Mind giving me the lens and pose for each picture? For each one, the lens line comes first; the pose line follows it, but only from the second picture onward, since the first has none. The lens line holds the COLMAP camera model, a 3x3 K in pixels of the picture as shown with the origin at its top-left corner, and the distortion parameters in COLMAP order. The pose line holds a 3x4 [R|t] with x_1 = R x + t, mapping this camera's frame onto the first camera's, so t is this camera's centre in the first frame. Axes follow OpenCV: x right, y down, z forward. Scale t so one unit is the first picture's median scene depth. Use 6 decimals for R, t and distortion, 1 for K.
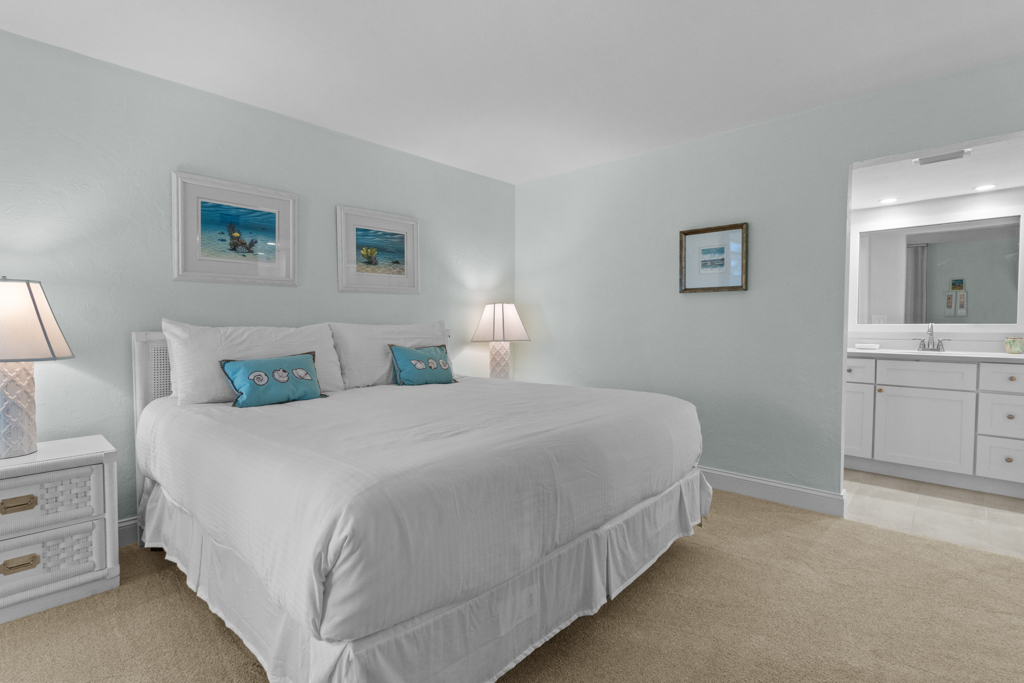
lens RADIAL K [[467.6, 0, 510.5], [0, 467.6, 346.7], [0, 0, 1]] dist [0.001728, 0.000201]
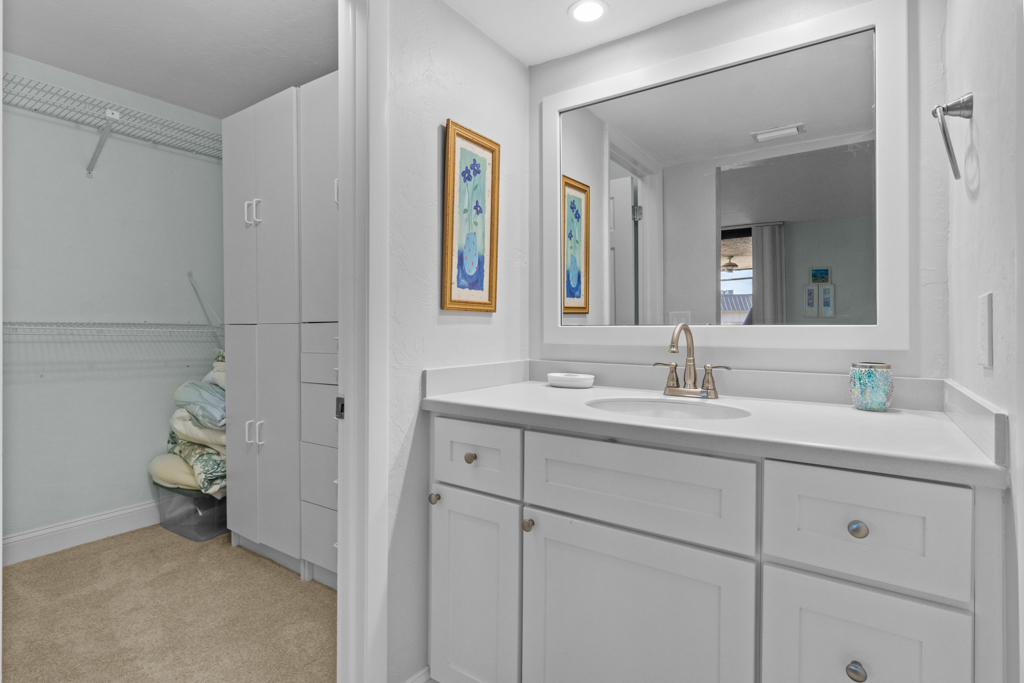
lens RADIAL K [[514.5, 0, 491.5], [0, 514.5, 343.3], [0, 0, 1]] dist [-0.009679, -0.000468]
pose [[0.986278, -0.006195, 0.164976, 0.664643], [0.009022, 0.999825, -0.016390, -0.027937], [-0.164846, 0.017654, 0.986161, 0.606655]]
